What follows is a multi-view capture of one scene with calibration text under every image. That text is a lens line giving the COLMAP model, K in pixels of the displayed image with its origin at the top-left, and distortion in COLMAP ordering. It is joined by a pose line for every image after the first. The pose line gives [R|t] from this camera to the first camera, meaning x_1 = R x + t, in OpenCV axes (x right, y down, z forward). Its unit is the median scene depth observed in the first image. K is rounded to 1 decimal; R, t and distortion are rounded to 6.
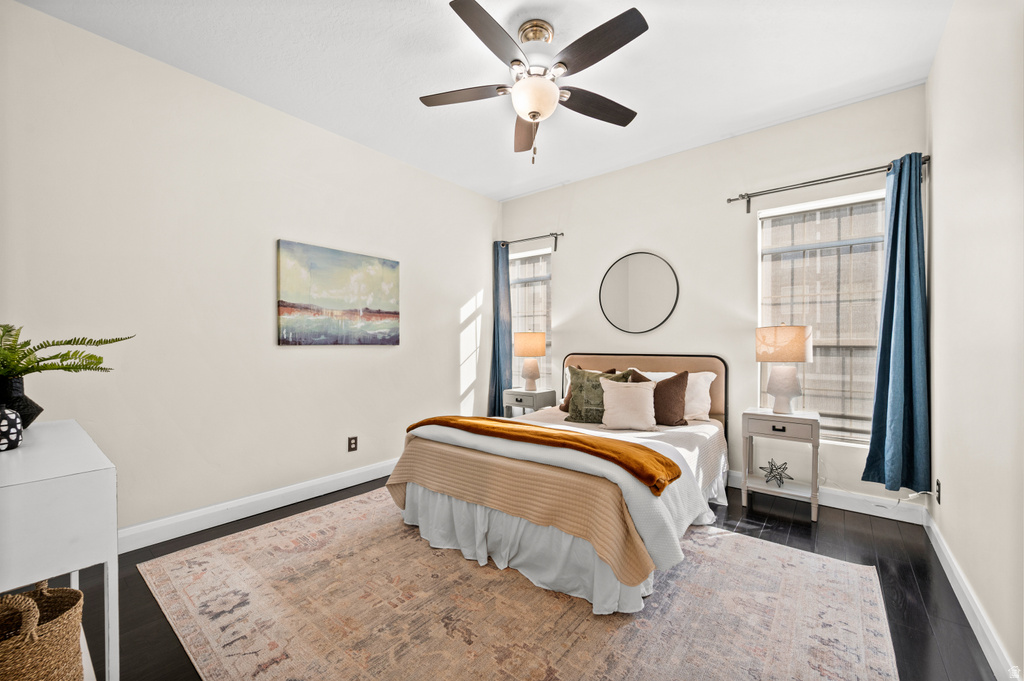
lens RADIAL K [[407.0, 0, 510.7], [0, 407.0, 342.0], [0, 0, 1]] dist [-0.003010, 0.001120]
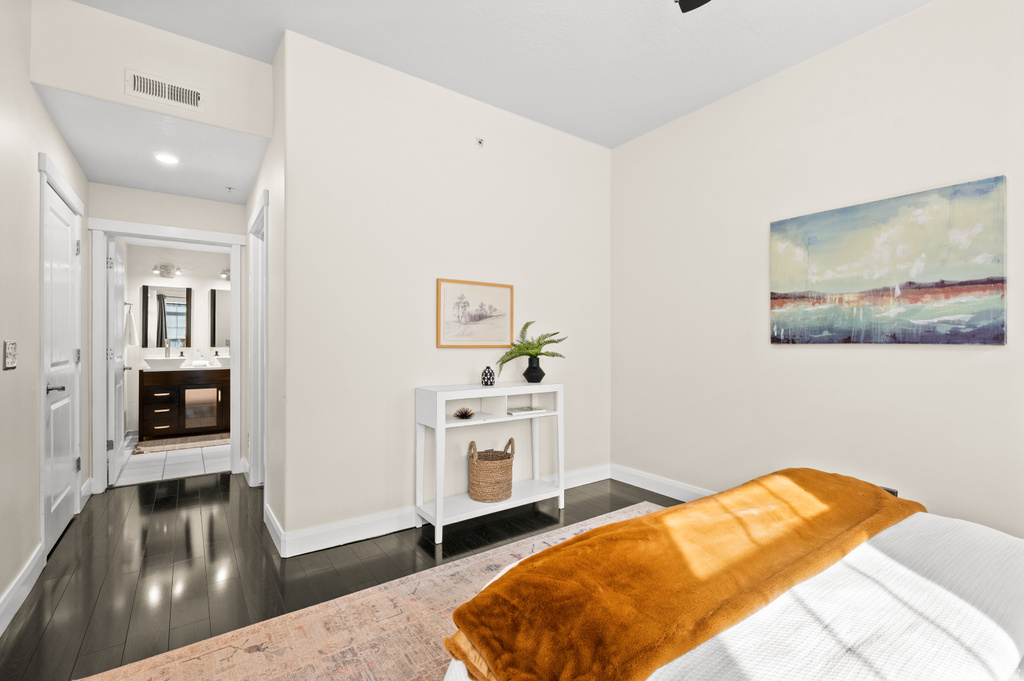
lens RADIAL K [[448.3, 0, 511.4], [0, 448.3, 342.3], [0, 0, 1]] dist [0.001253, 0.000152]
pose [[-0.267942, 0.000564, -0.963435, 0.448913], [0.003758, 0.999993, -0.000460, 0.003281], [0.963428, -0.003744, -0.267942, 0.624640]]
